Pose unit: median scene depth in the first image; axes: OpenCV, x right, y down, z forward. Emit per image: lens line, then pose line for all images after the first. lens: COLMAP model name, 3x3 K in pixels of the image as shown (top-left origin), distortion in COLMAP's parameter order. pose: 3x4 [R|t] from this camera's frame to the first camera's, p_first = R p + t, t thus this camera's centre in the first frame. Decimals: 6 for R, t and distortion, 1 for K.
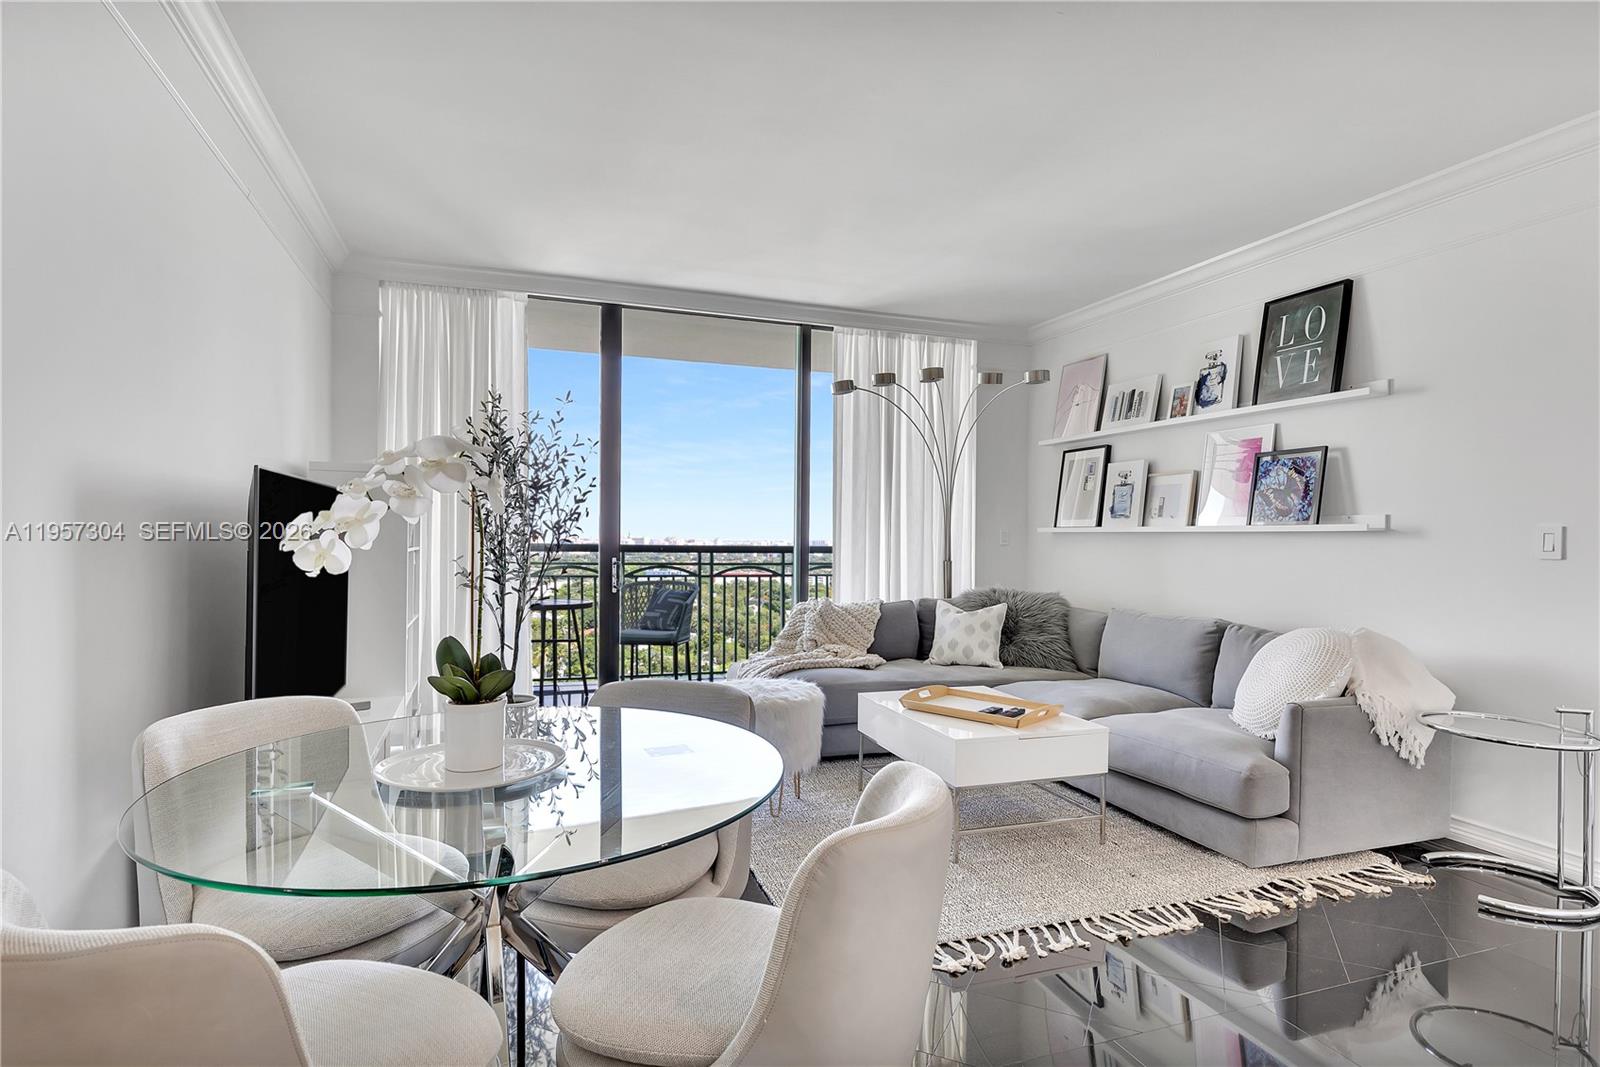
lens RADIAL K [[839.7, 0, 795.7], [0, 839.7, 540.5], [0, 0, 1]] dist [0.000627, 0.000356]
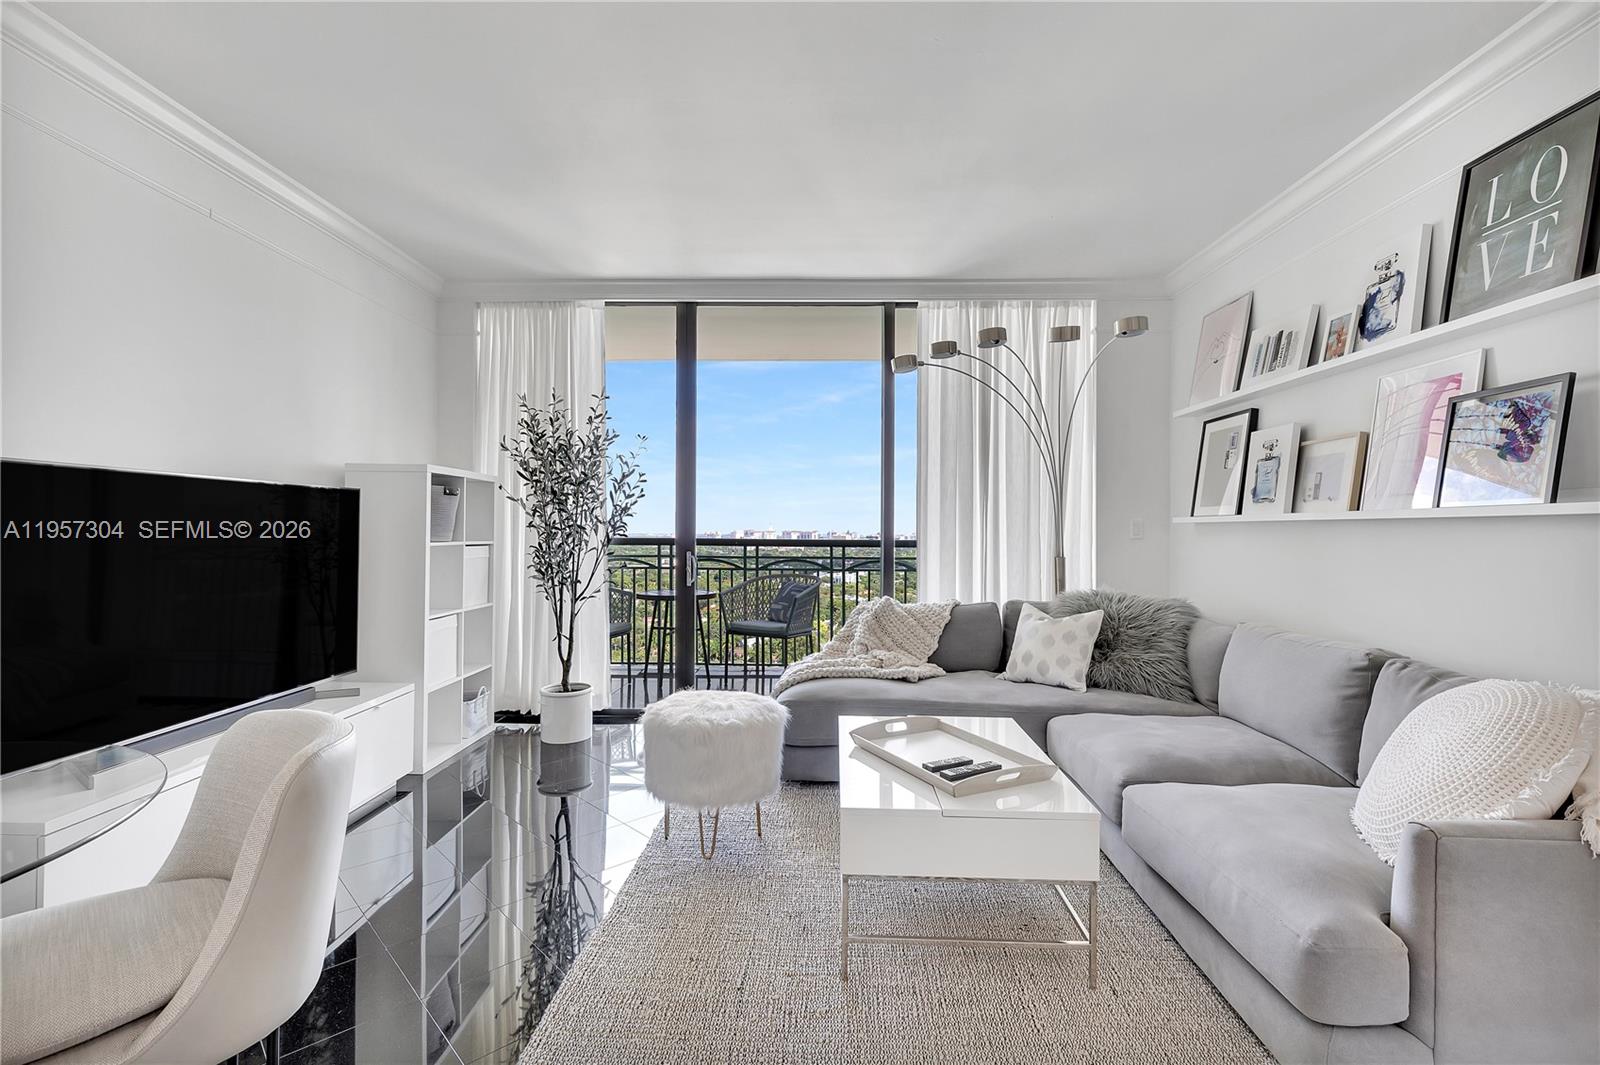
lens RADIAL K [[718.2, 0, 803.0], [0, 718.2, 529.3], [0, 0, 1]] dist [0.003090, -0.000601]
pose [[0.934713, -0.007432, -0.355325, 0.236192], [0.004529, 0.999949, -0.009000, 0.001359], [0.355374, 0.006804, 0.934699, 0.254568]]
